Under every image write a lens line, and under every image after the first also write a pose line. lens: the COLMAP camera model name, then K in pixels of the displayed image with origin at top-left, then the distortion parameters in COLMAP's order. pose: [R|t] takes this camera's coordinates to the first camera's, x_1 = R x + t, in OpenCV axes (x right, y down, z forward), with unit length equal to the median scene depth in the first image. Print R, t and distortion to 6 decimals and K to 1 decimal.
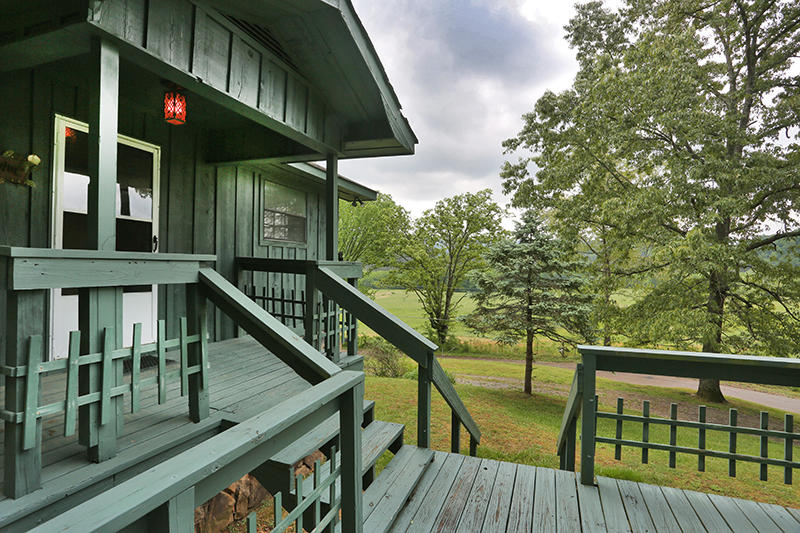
lens RADIAL K [[401.7, 0, 404.0], [0, 401.7, 255.4], [0, 0, 1]] dist [-0.039888, 0.020523]
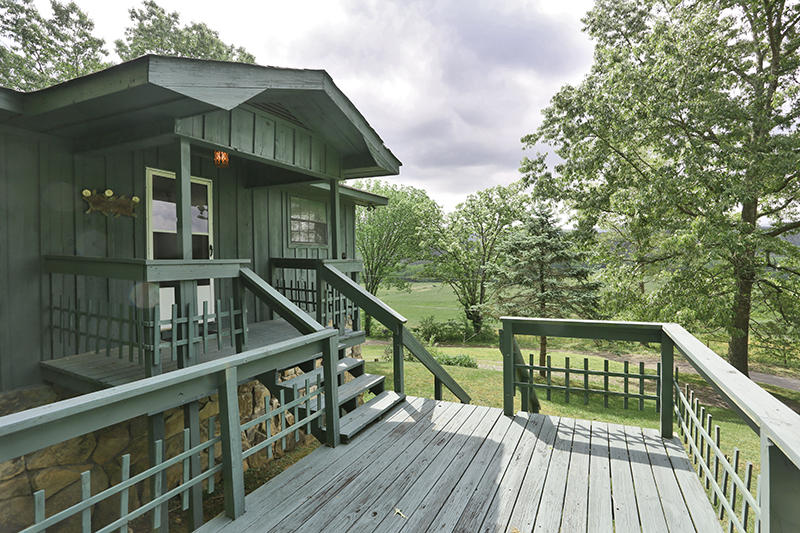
lens RADIAL K [[401.7, 0, 400.7], [0, 401.7, 255.4], [0, 0, 1]] dist [-0.039888, 0.020523]
pose [[0.993610, -0.027965, -0.109345, 0.058339], [0.029690, 0.999459, 0.014174, -0.004145], [0.108889, -0.017330, 0.993903, -0.100080]]
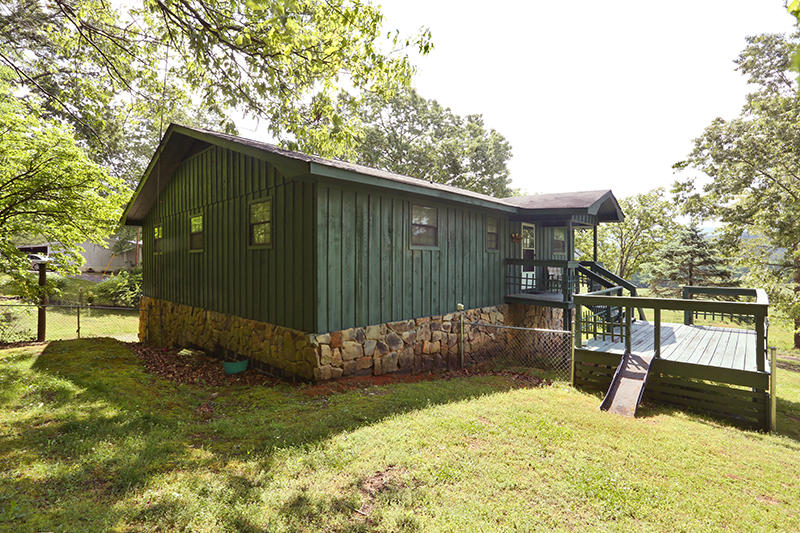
lens RADIAL K [[401.7, 0, 397.6], [0, 401.7, 264.4], [0, 0, 1]] dist [-0.039888, 0.020523]
pose [[0.927465, -0.006511, -0.373853, -0.147374], [0.020004, 0.999281, 0.032221, -0.029719], [0.373375, -0.037363, 0.926928, -0.768480]]
